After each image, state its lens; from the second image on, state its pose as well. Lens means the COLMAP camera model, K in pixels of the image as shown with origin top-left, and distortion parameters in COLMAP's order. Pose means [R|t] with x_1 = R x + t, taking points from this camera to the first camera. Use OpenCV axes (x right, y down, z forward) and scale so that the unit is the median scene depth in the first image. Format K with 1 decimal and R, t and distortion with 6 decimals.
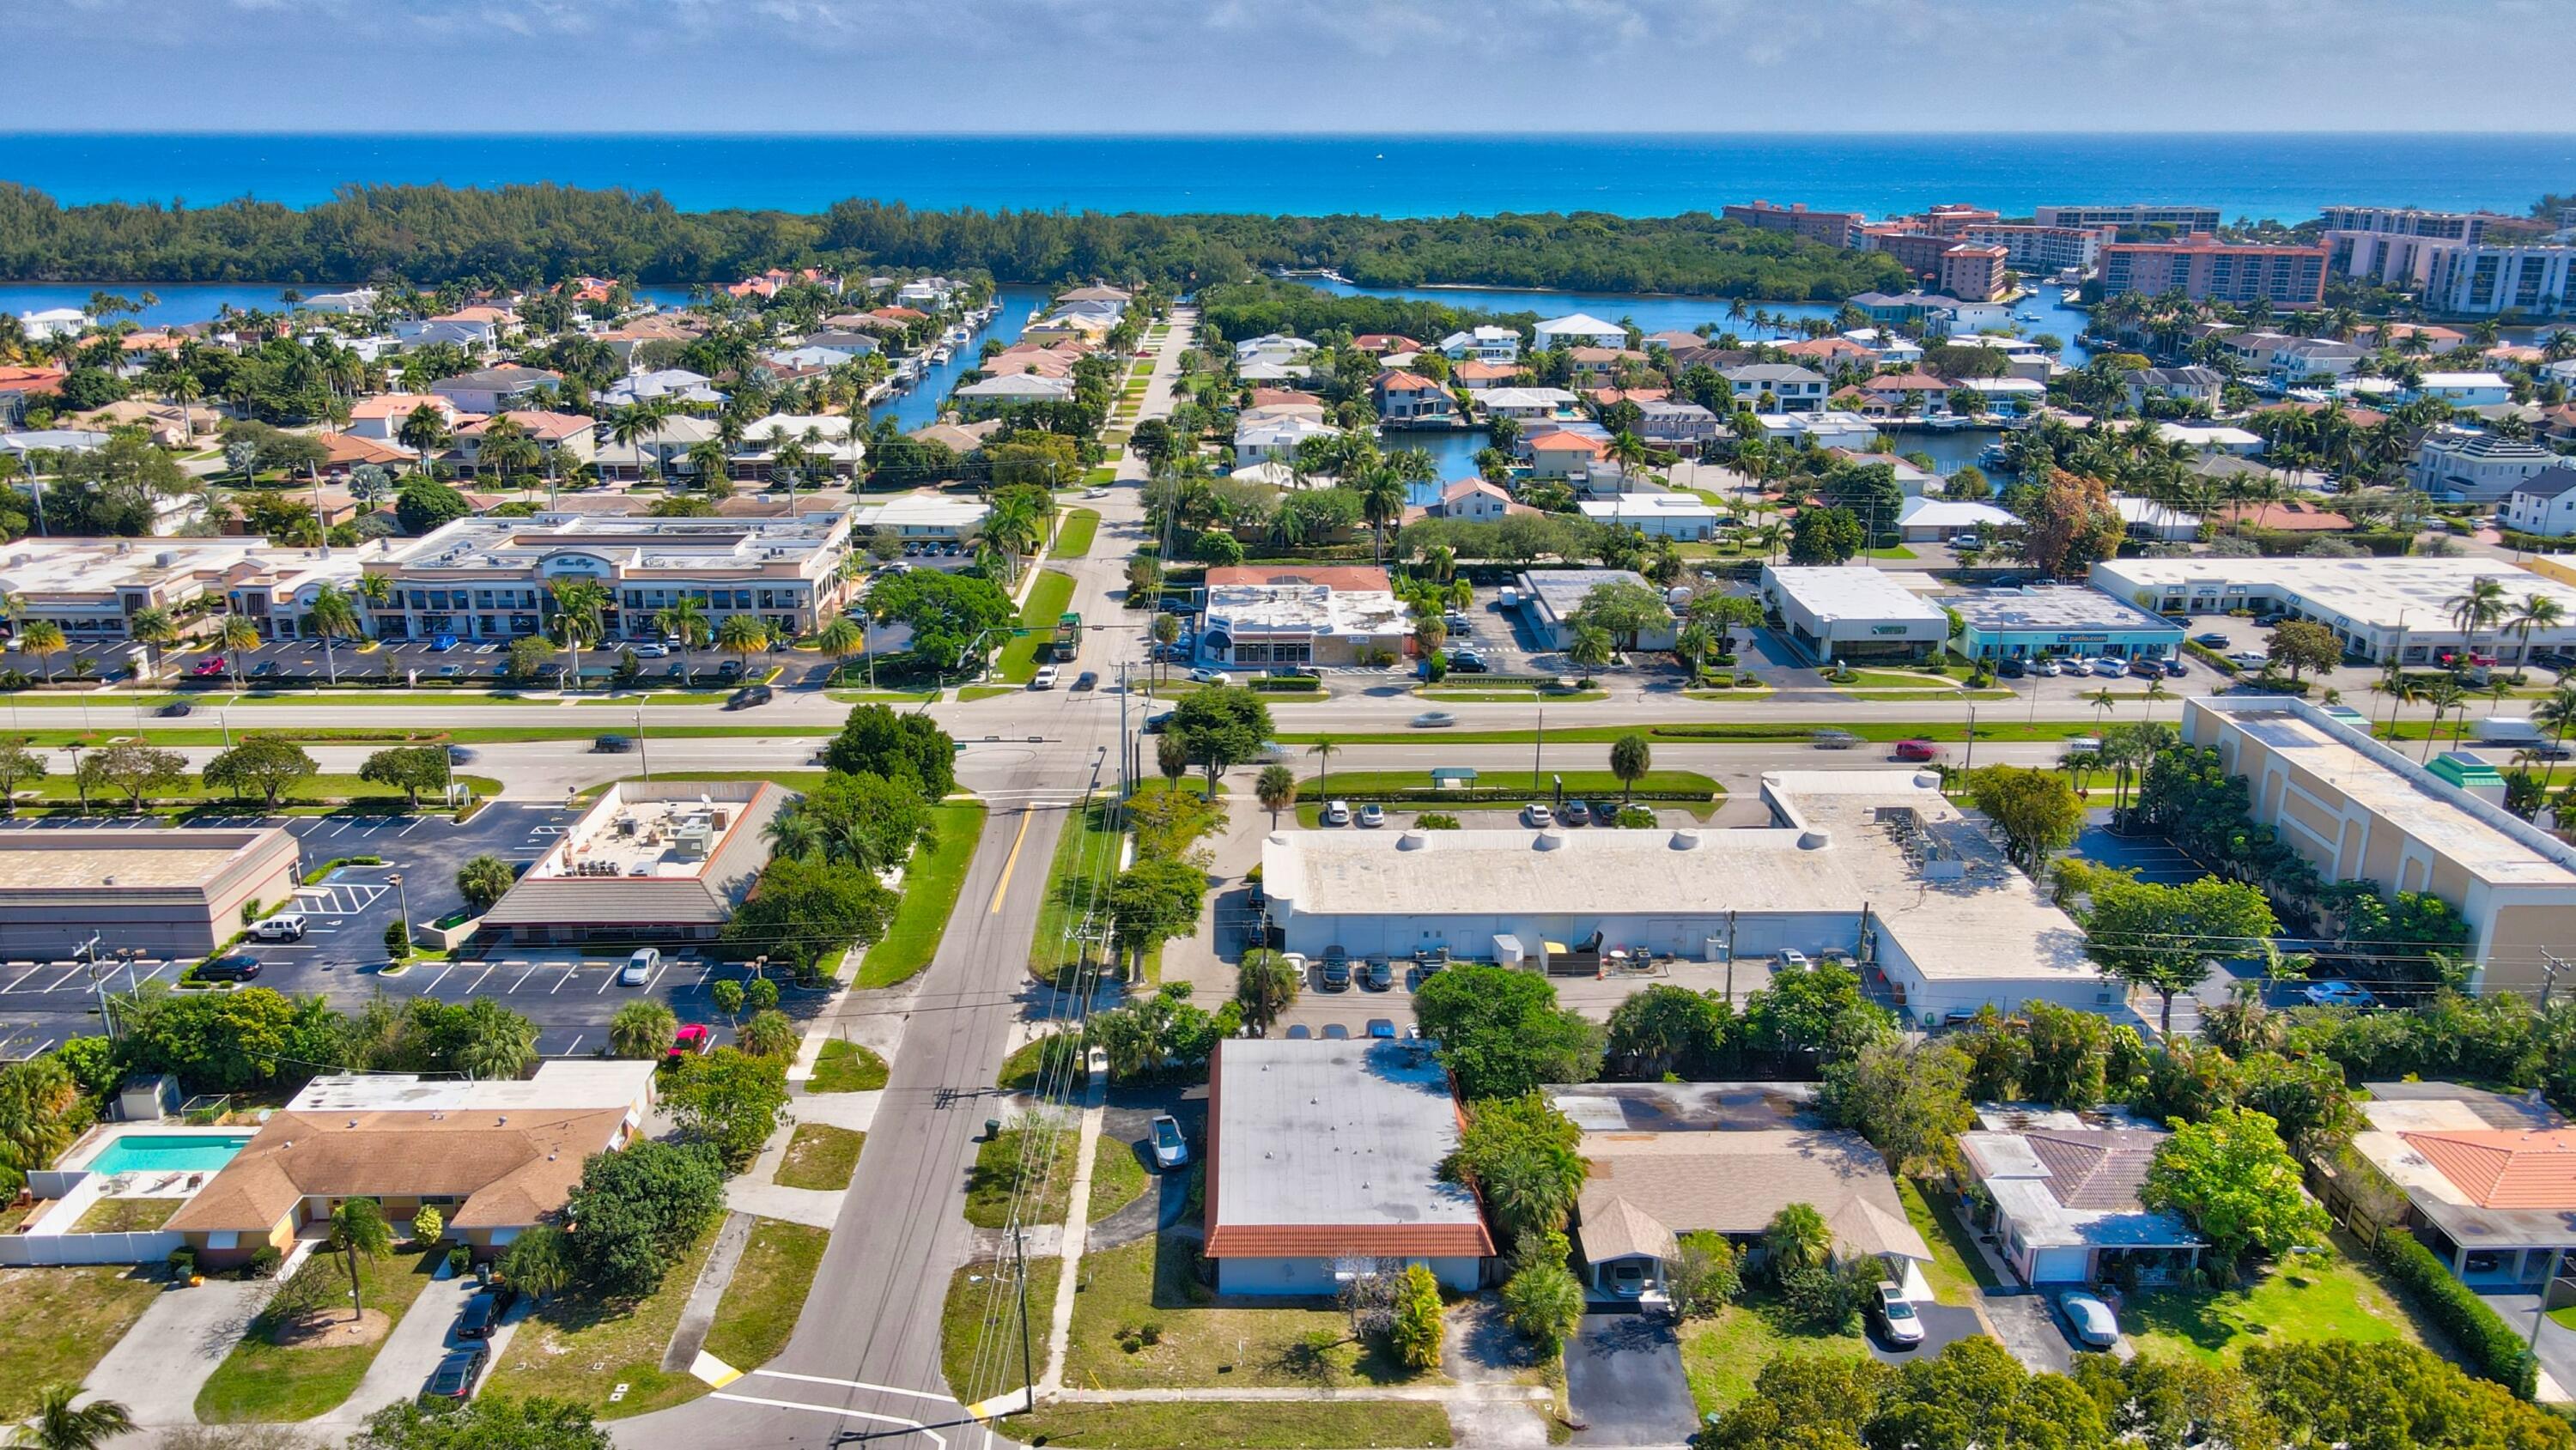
lens RADIAL K [[1917.8, 0, 1279.5], [0, 1917.8, 715.6], [0, 0, 1]] dist [0.002451, 0.019191]
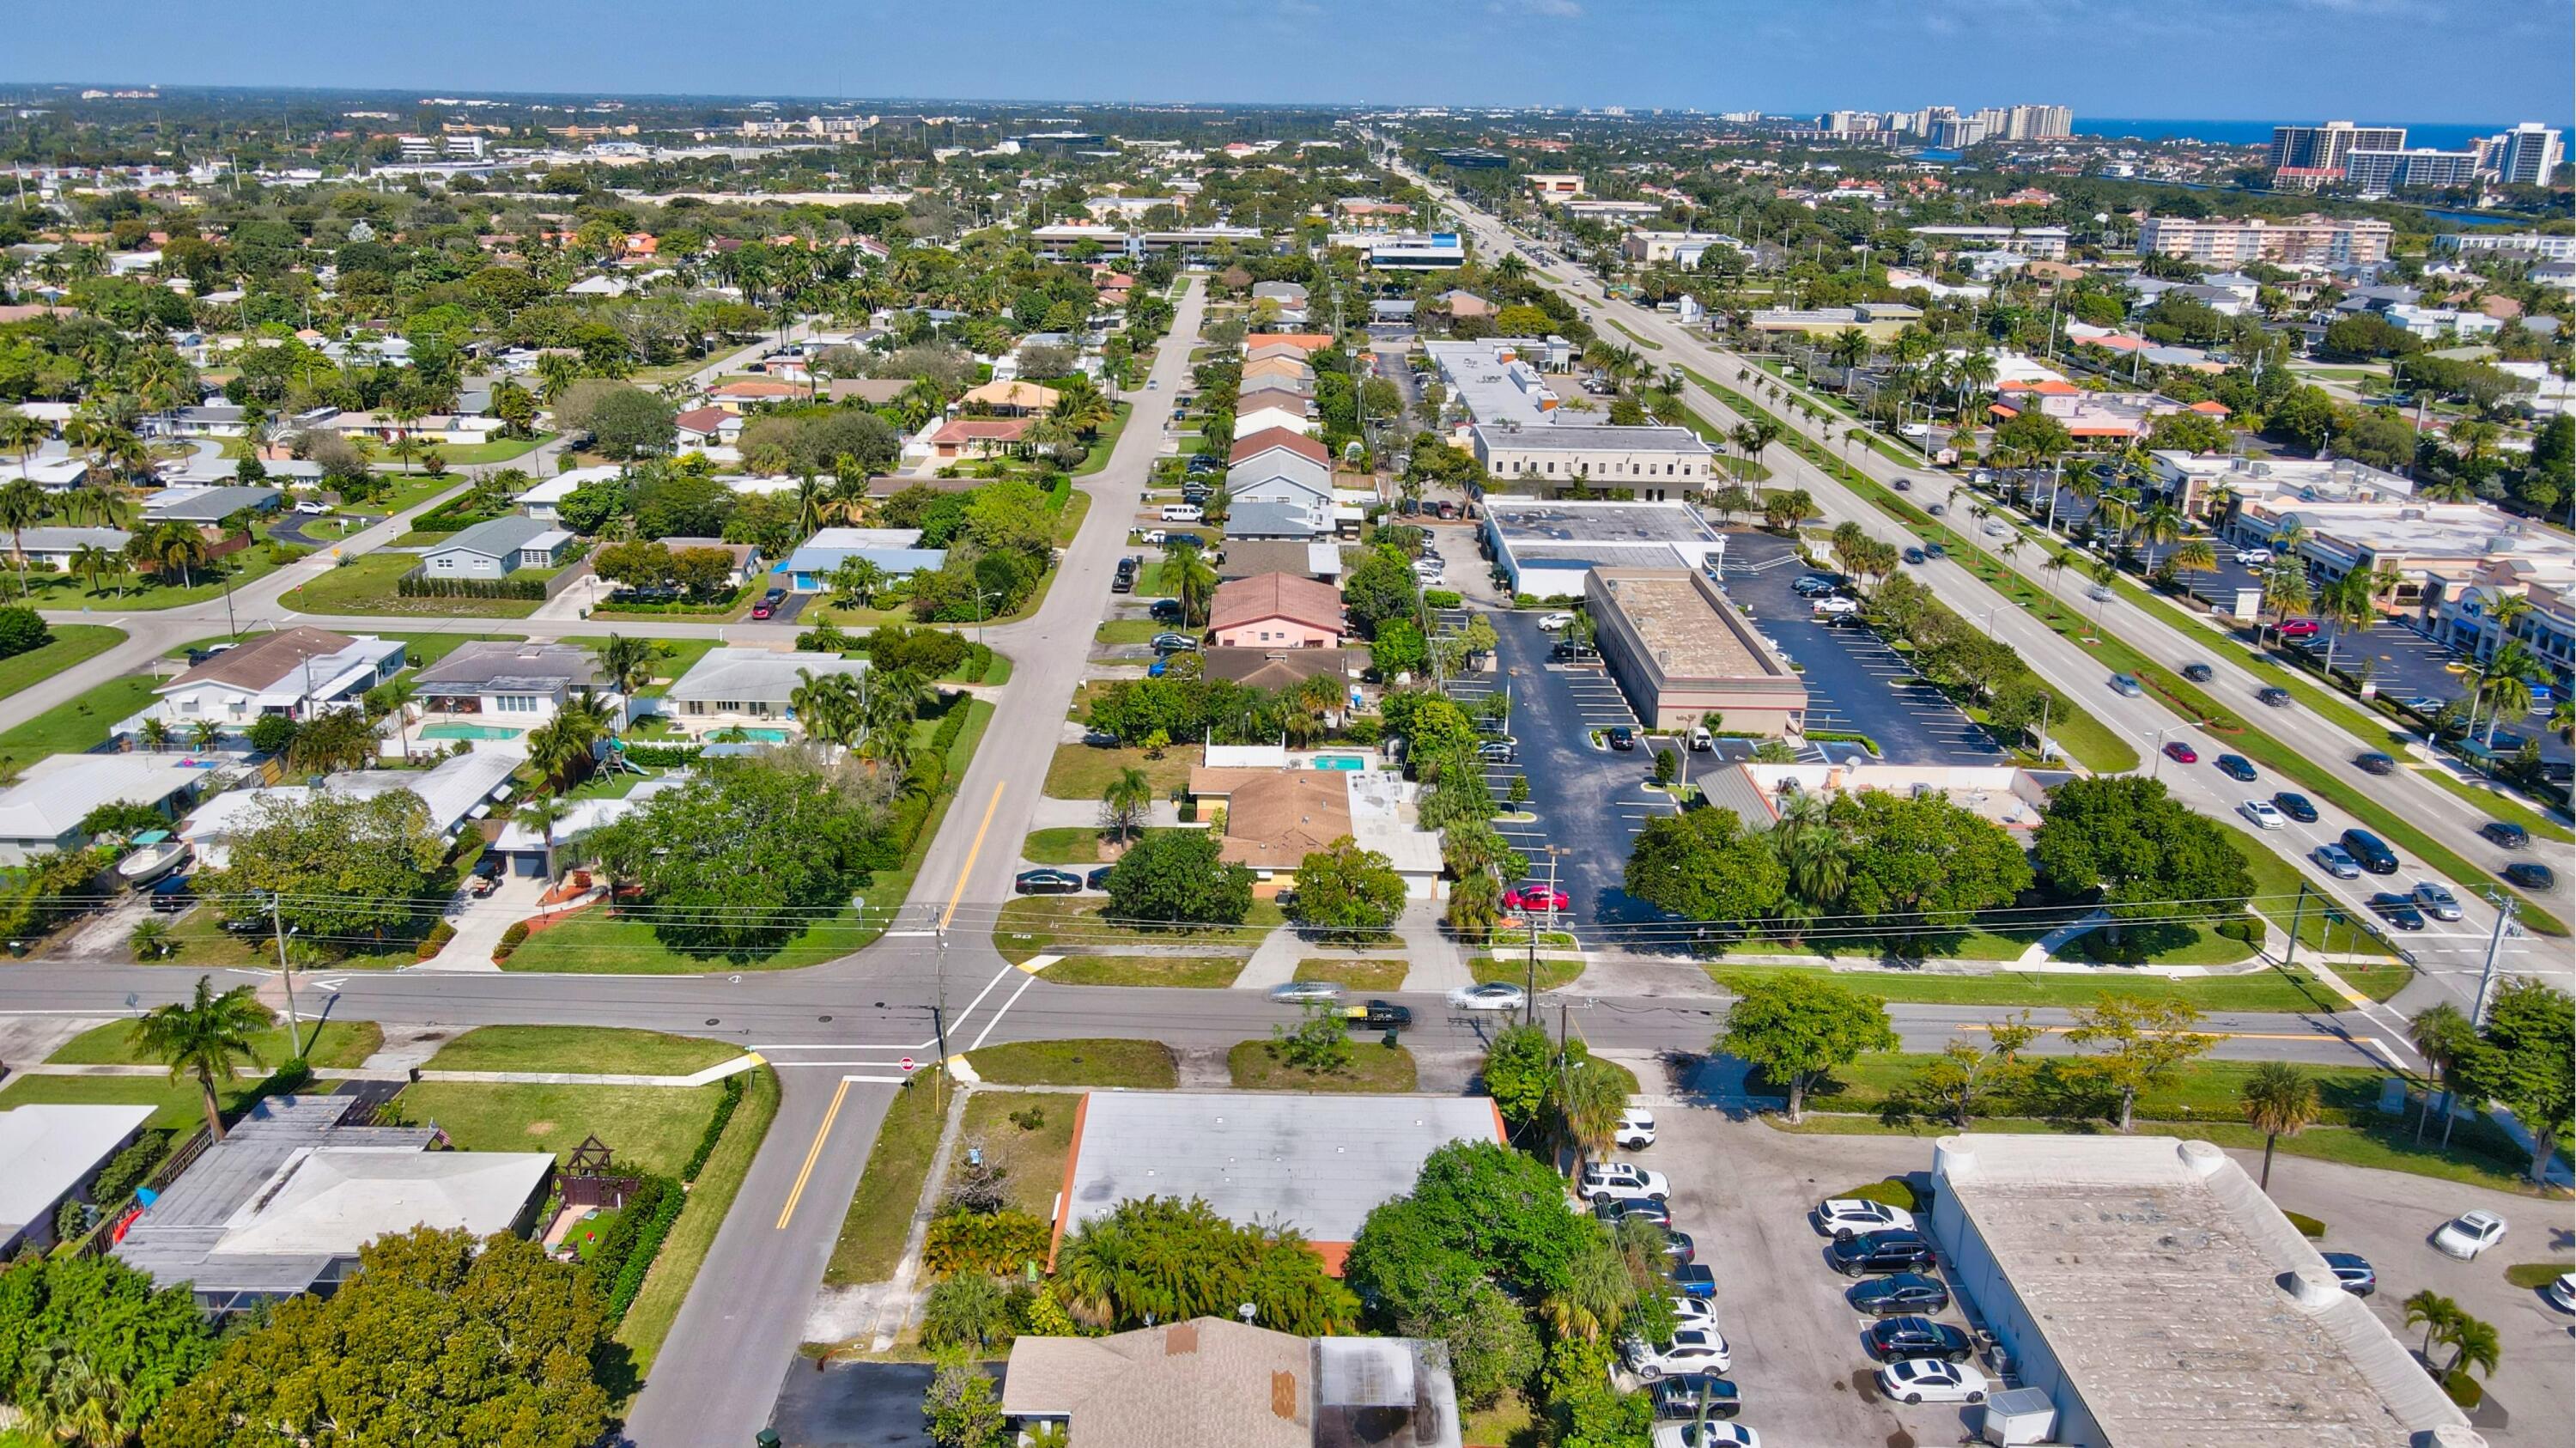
lens RADIAL K [[1918.2, 0, 1271.8], [0, 1918.2, 715.5], [0, 0, 1]] dist [0.002451, 0.019191]
pose [[-0.010805, 0.307538, -0.951475, 0.473437], [-0.312114, 0.902953, 0.295399, -0.132740], [0.949983, 0.300160, 0.086230, 0.512207]]
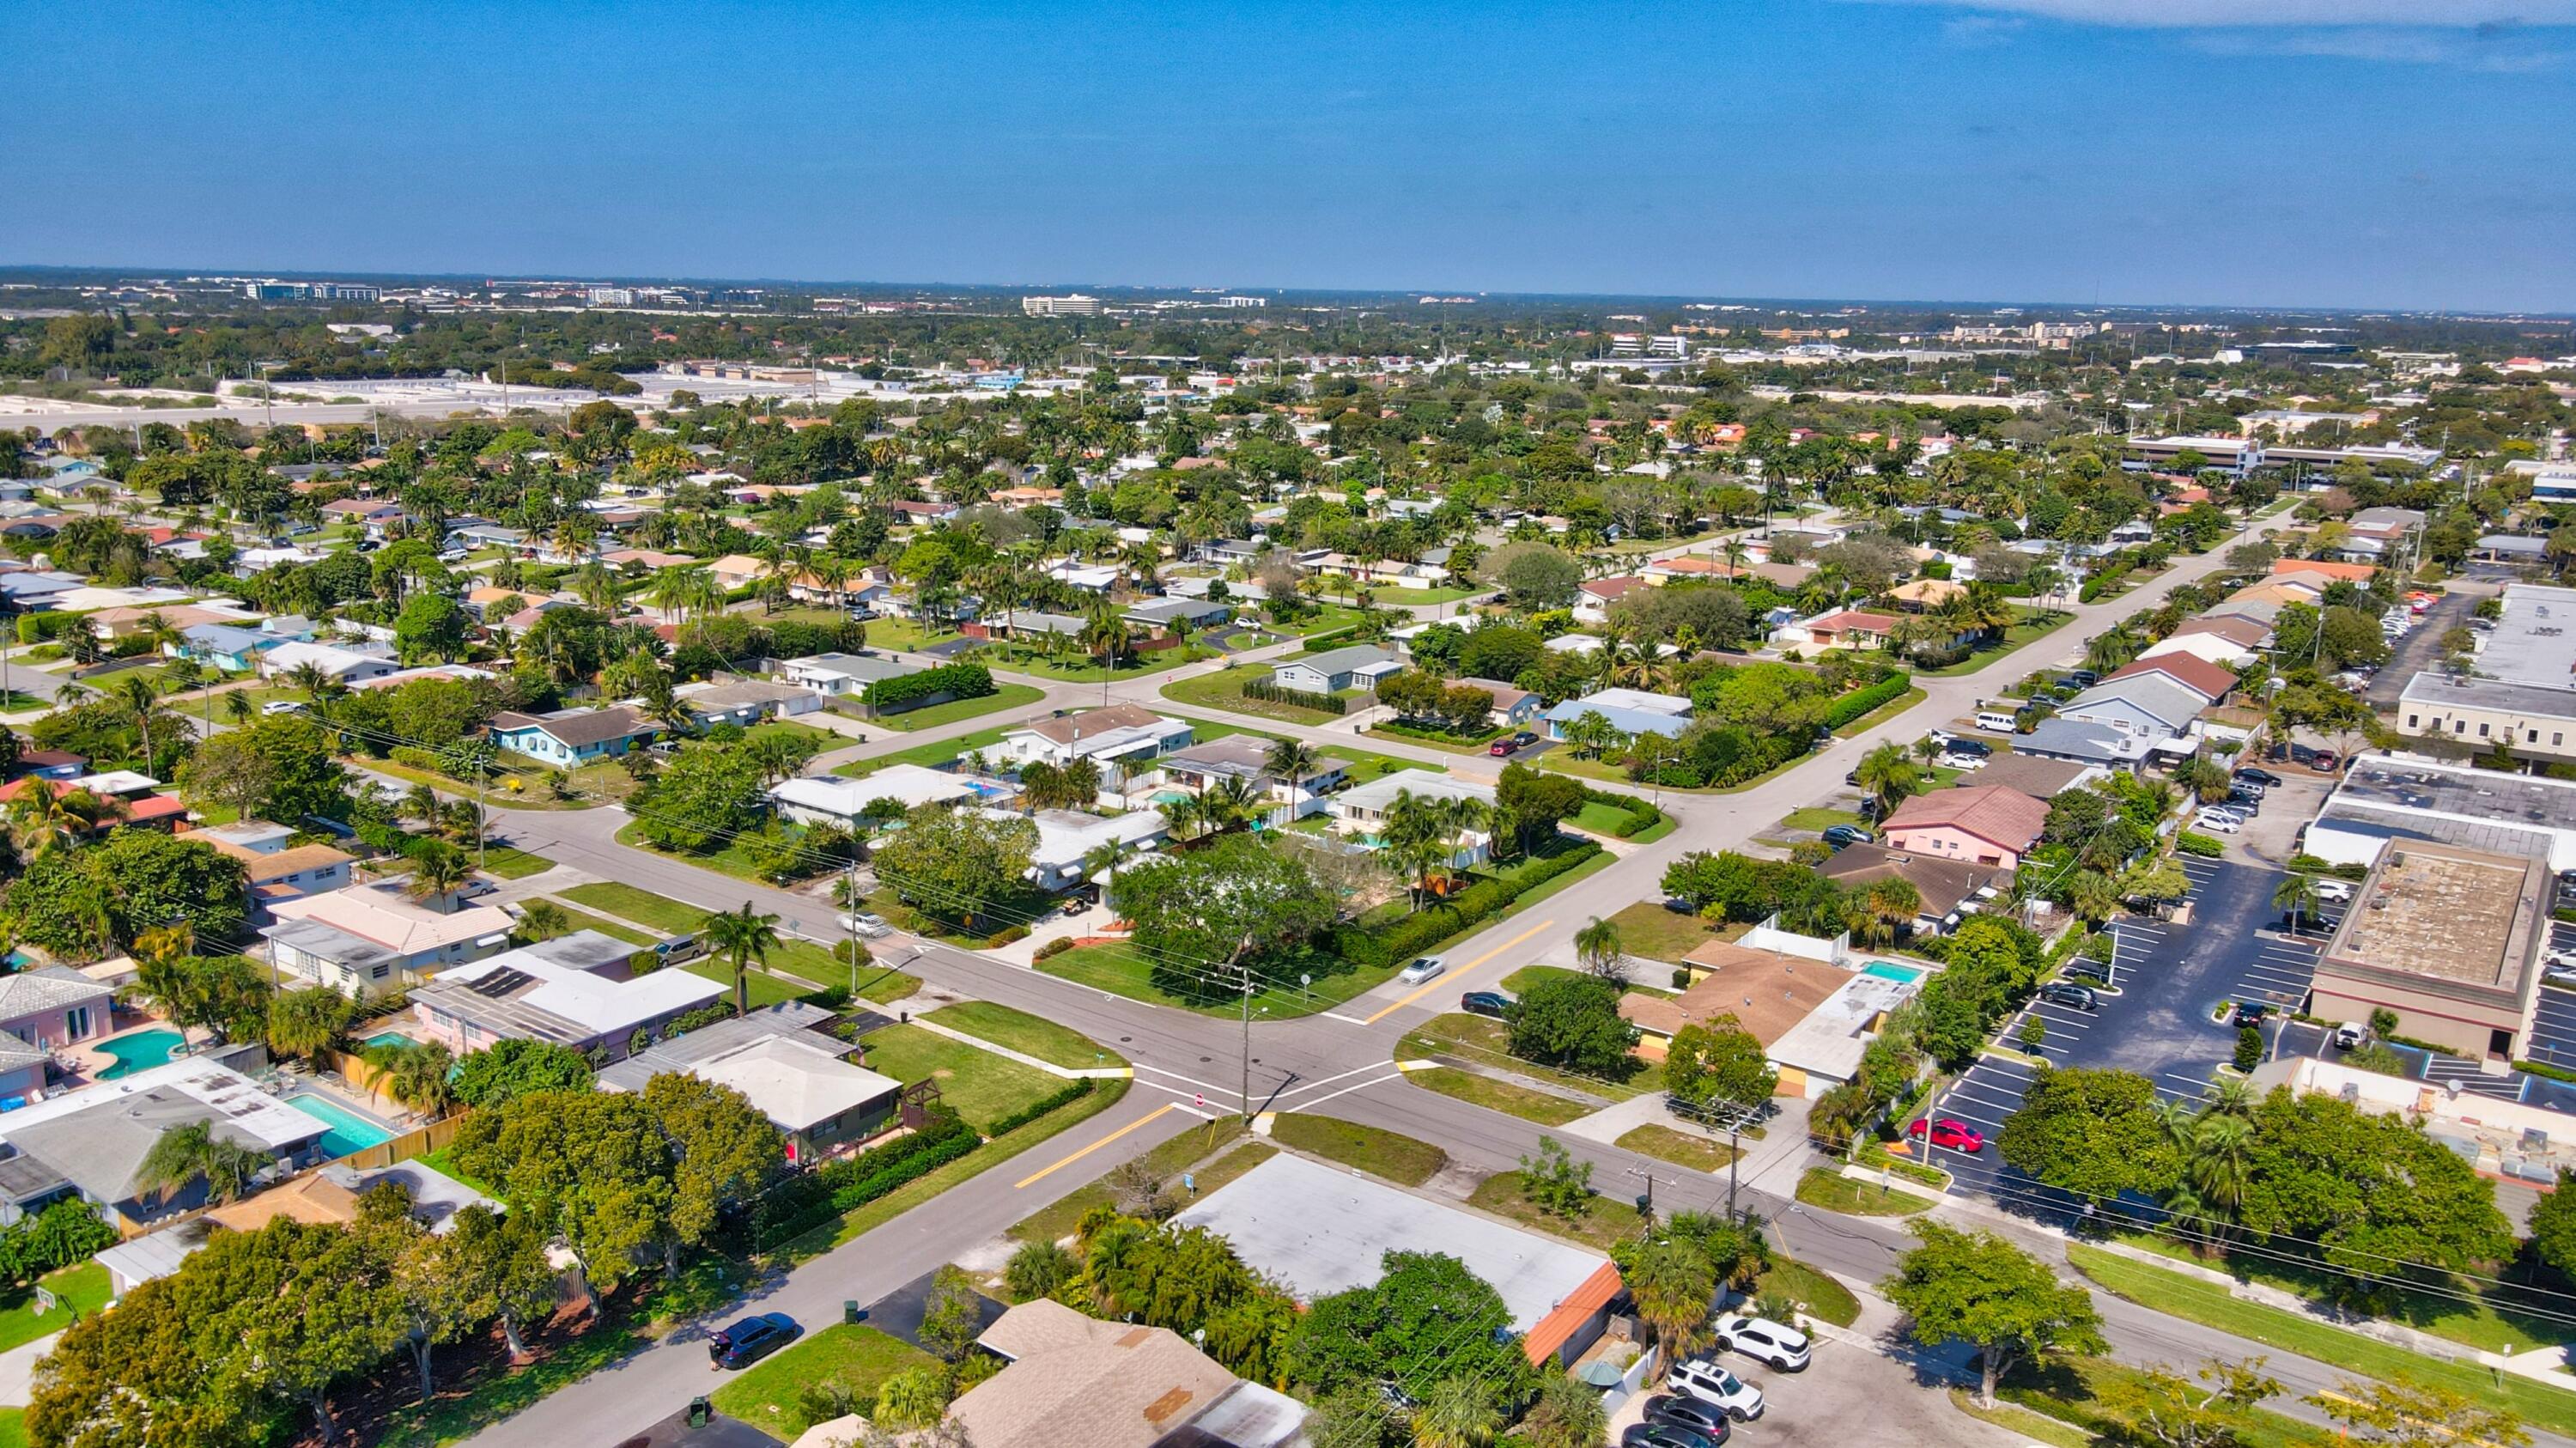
lens RADIAL K [[1918.2, 0, 1279.0], [0, 1918.2, 723.8], [0, 0, 1]] dist [0.002451, 0.019191]
pose [[-0.586318, 0.172007, -0.791609, 0.447615], [-0.259148, 0.886019, 0.384464, -0.214527], [0.767511, 0.430562, -0.474914, 0.775373]]
